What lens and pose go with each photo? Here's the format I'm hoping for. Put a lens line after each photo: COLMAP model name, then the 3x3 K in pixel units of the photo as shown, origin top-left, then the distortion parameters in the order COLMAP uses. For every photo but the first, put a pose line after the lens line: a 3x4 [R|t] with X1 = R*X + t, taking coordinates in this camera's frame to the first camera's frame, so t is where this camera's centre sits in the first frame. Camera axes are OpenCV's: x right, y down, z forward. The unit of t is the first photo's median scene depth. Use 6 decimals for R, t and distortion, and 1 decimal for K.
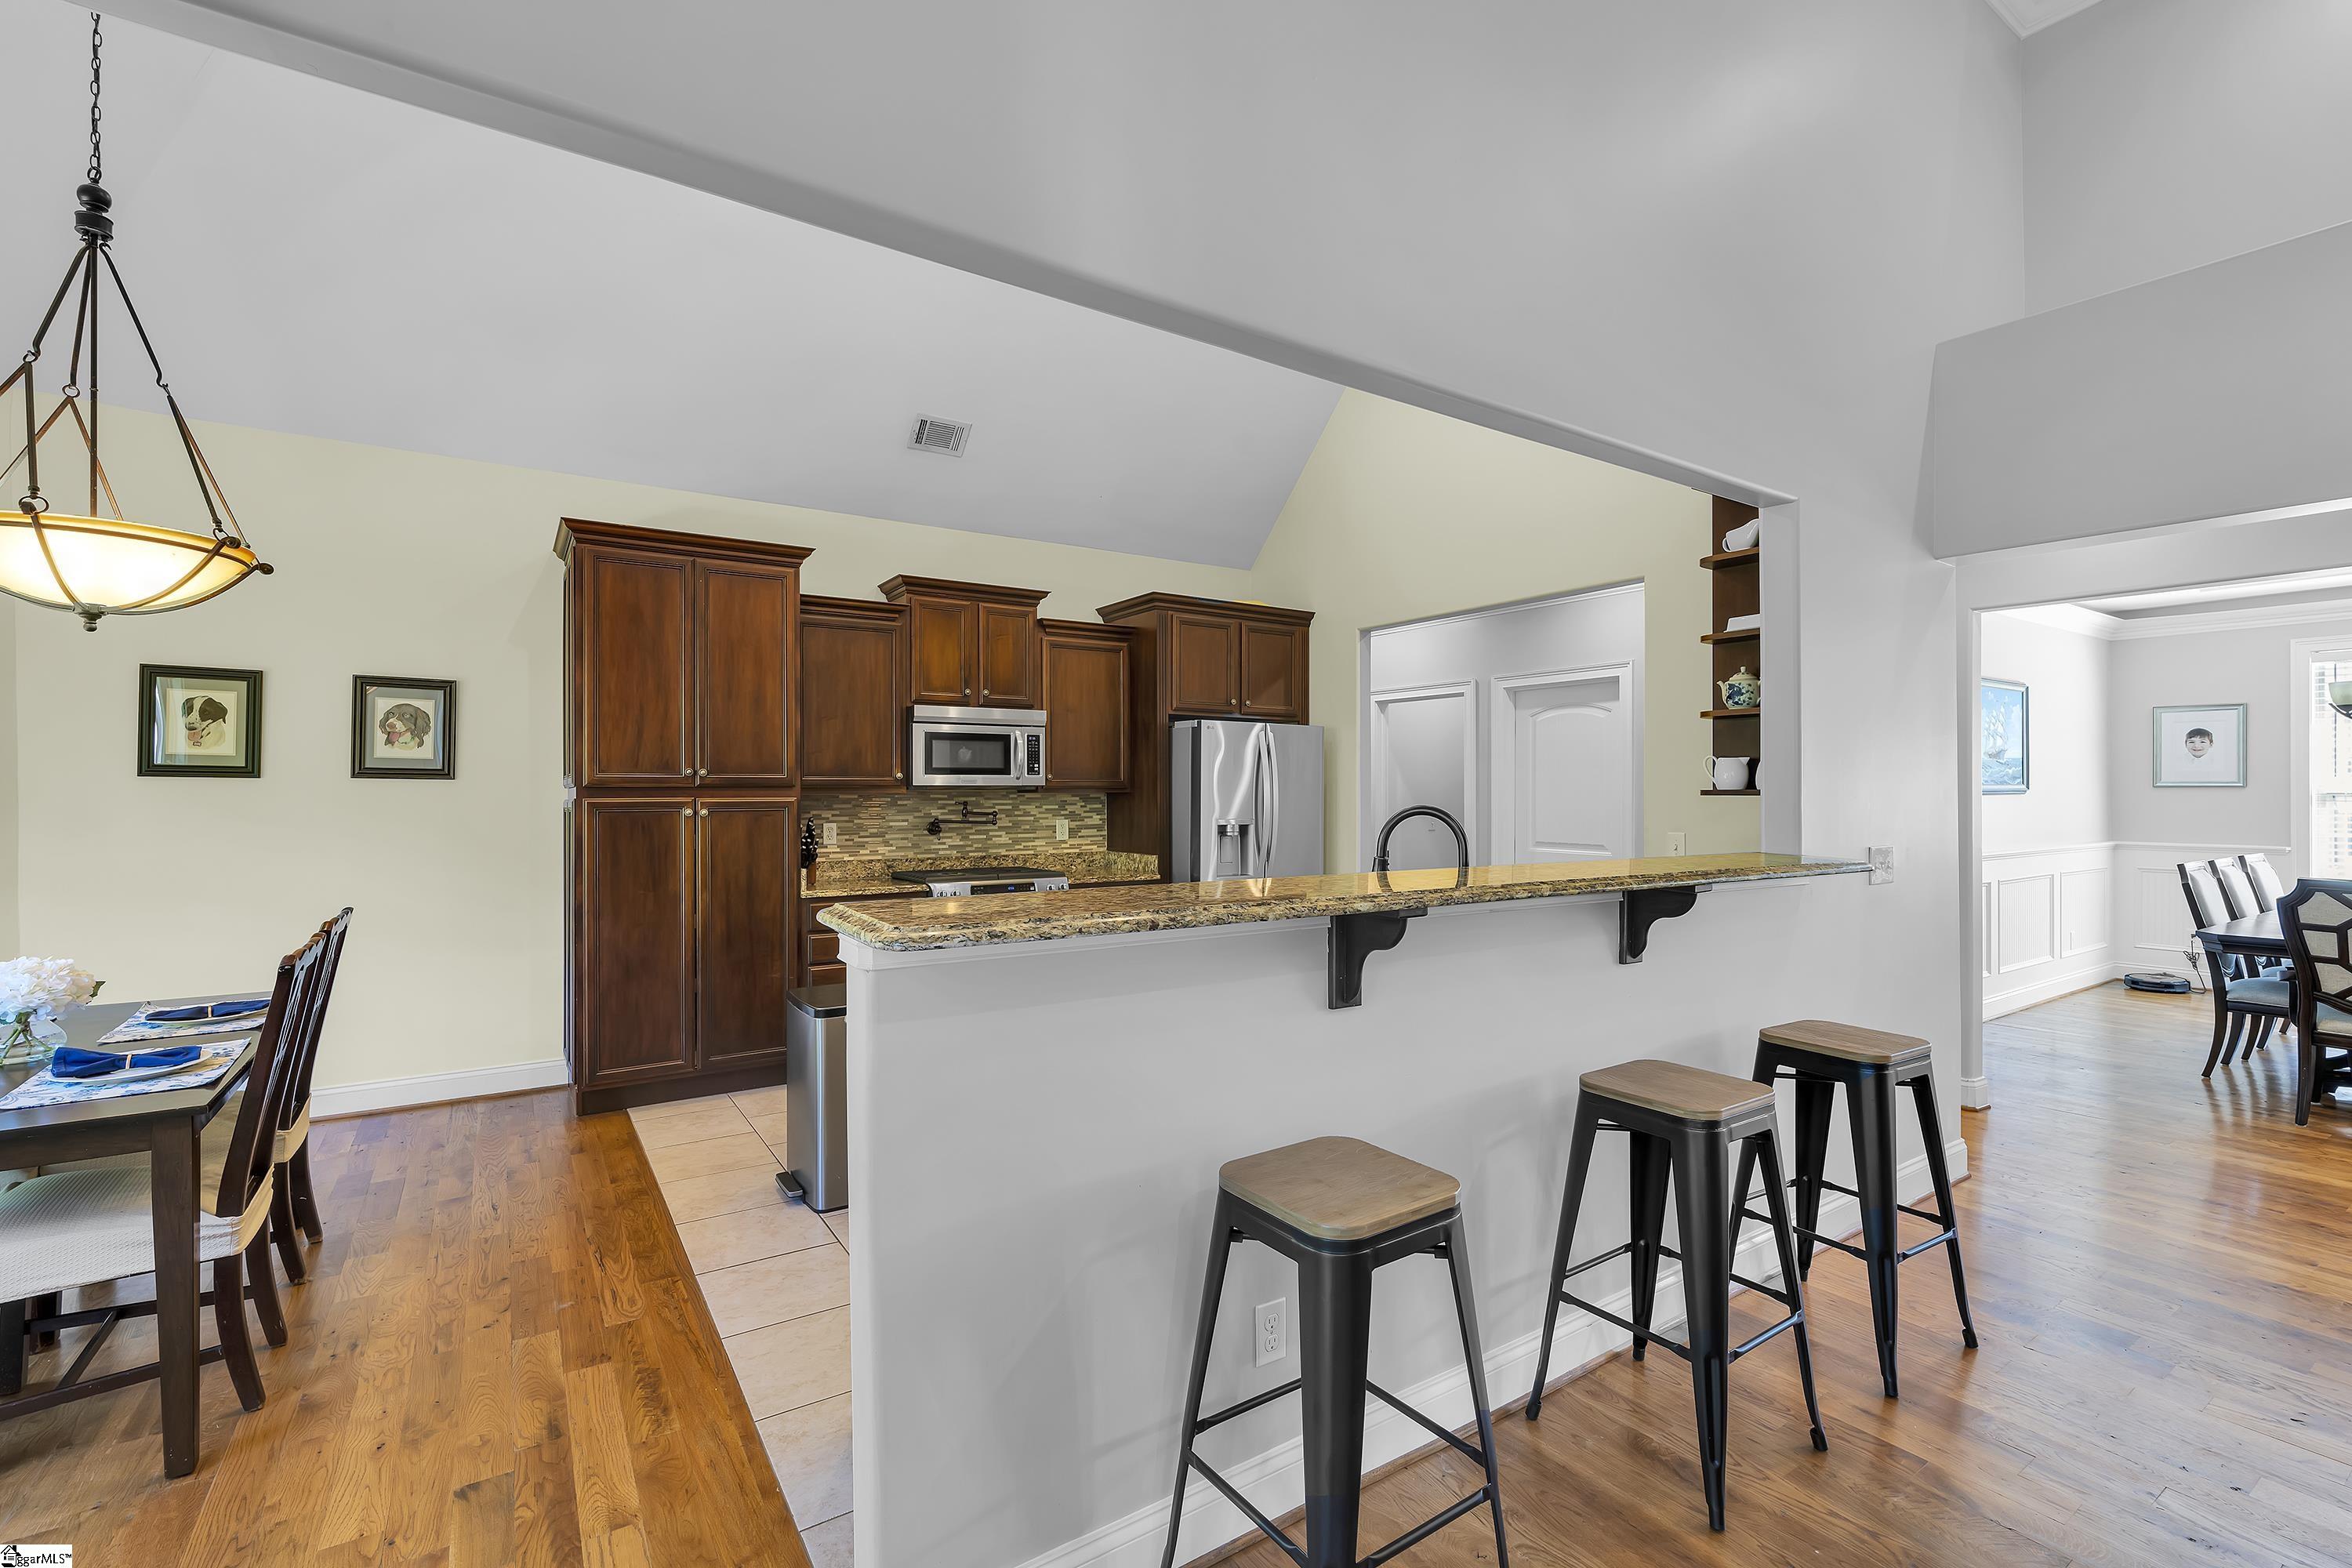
lens RADIAL K [[1049.0, 0, 1176.0], [0, 1049.0, 784.0], [0, 0, 1]] dist [0.001150, -0.000188]
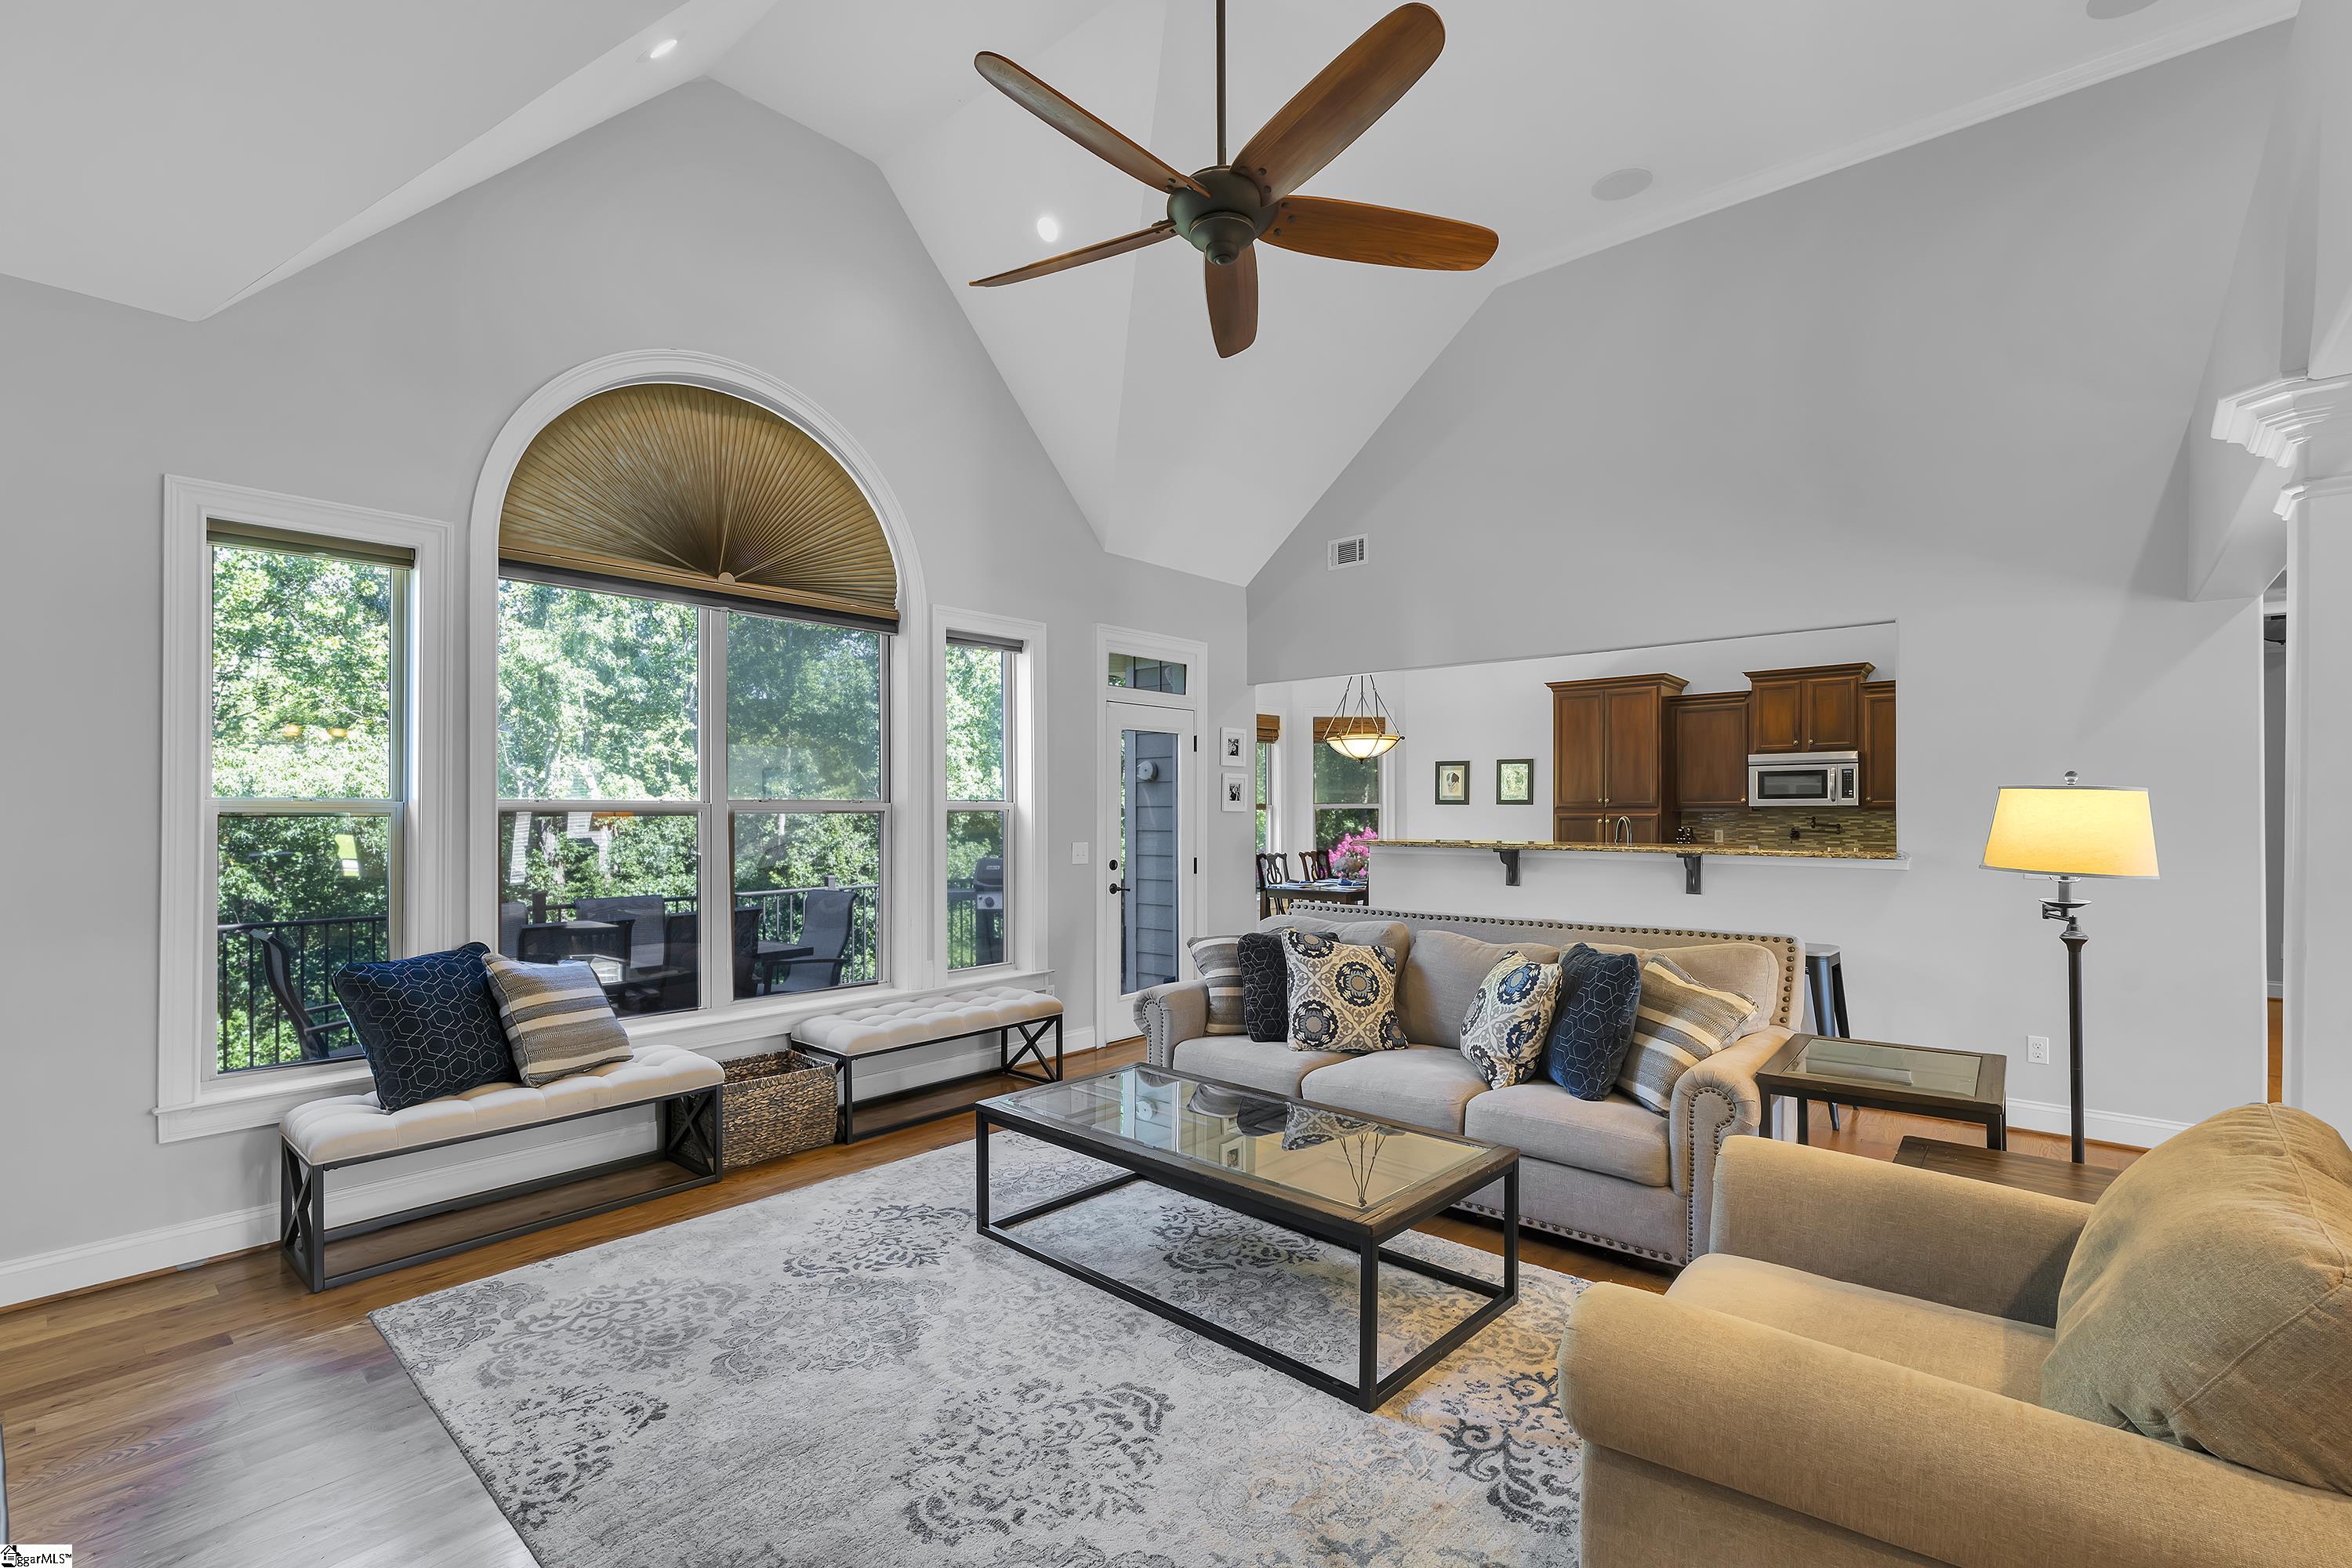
lens RADIAL K [[1074.5, 0, 1188.9], [0, 1074.5, 795.0], [0, 0, 1]] dist [-0.000992, -0.000082]
pose [[0.267415, -0.014388, -0.963474, 1.166739], [0.006938, 0.999891, -0.013006, -0.000198], [0.963556, -0.003206, 0.267486, -0.254532]]
